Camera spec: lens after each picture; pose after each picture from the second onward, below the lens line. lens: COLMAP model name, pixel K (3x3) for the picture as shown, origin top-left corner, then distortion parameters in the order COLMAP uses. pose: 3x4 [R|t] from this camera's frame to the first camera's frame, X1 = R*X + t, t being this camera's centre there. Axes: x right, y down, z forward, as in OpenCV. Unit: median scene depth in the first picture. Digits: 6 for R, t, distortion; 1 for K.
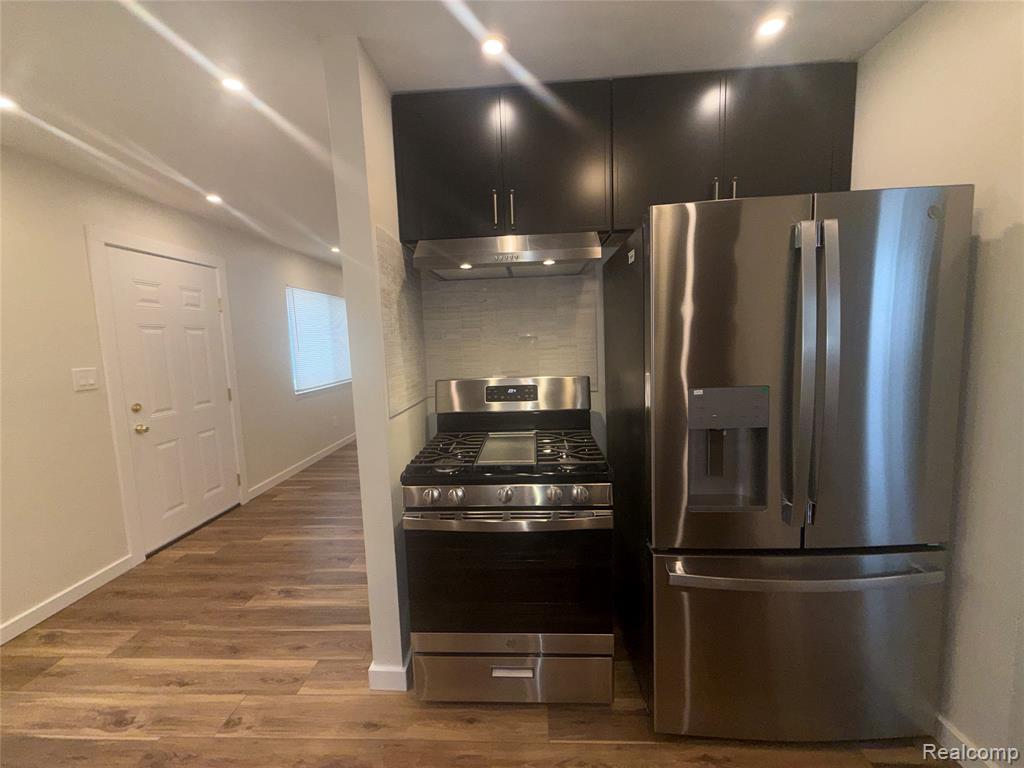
lens RADIAL K [[407.4, 0, 509.8], [0, 407.4, 384.7], [0, 0, 1]] dist [-0.001018, 0.000762]
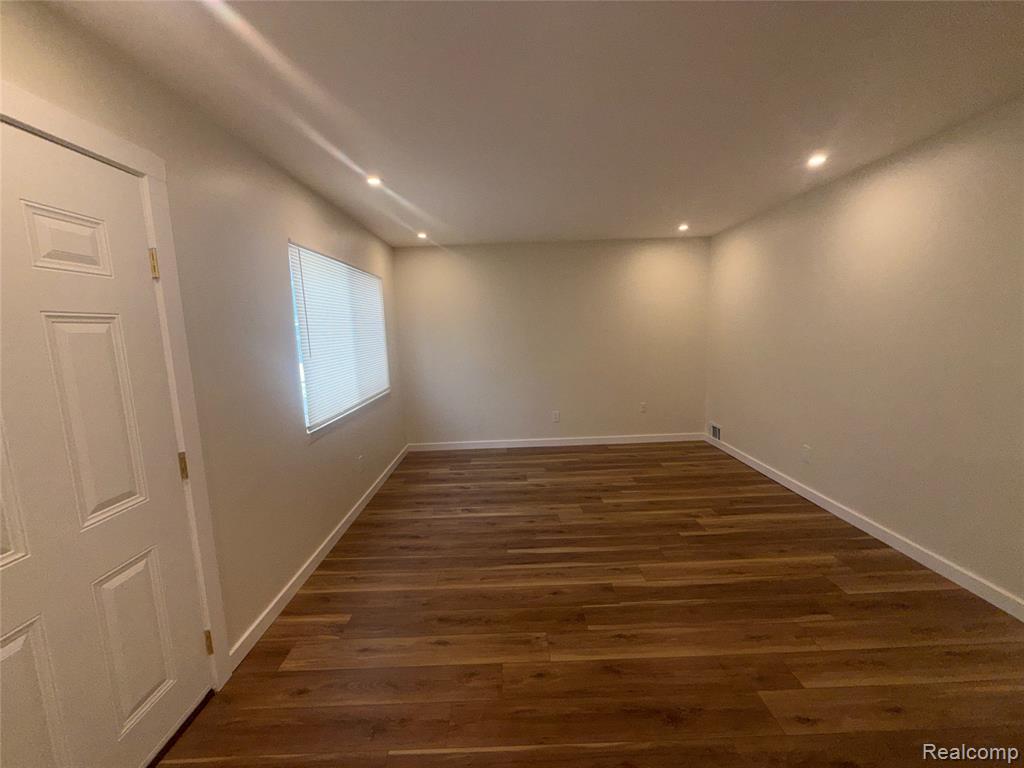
lens RADIAL K [[407.4, 0, 514.8], [0, 407.4, 383.4], [0, 0, 1]] dist [-0.001018, 0.000762]
pose [[0.997478, -0.009971, 0.070276, -0.442078], [0.008670, 0.999786, 0.018805, -0.090971], [-0.070448, -0.018148, 0.997350, 0.659208]]
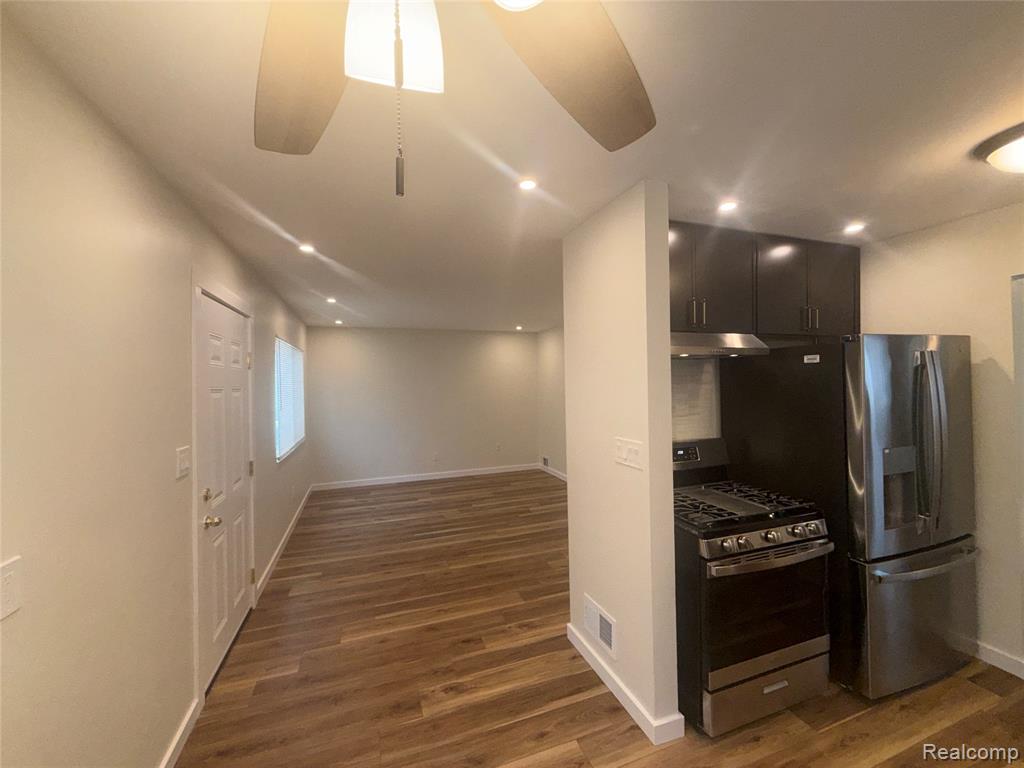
lens RADIAL K [[407.4, 0, 508.9], [0, 407.4, 384.1], [0, 0, 1]] dist [-0.001018, 0.000762]
pose [[0.923097, 0.016120, 0.384229, -0.660485], [0.029902, 0.993088, -0.113503, -0.045653], [-0.383403, 0.116263, 0.916234, 0.039142]]
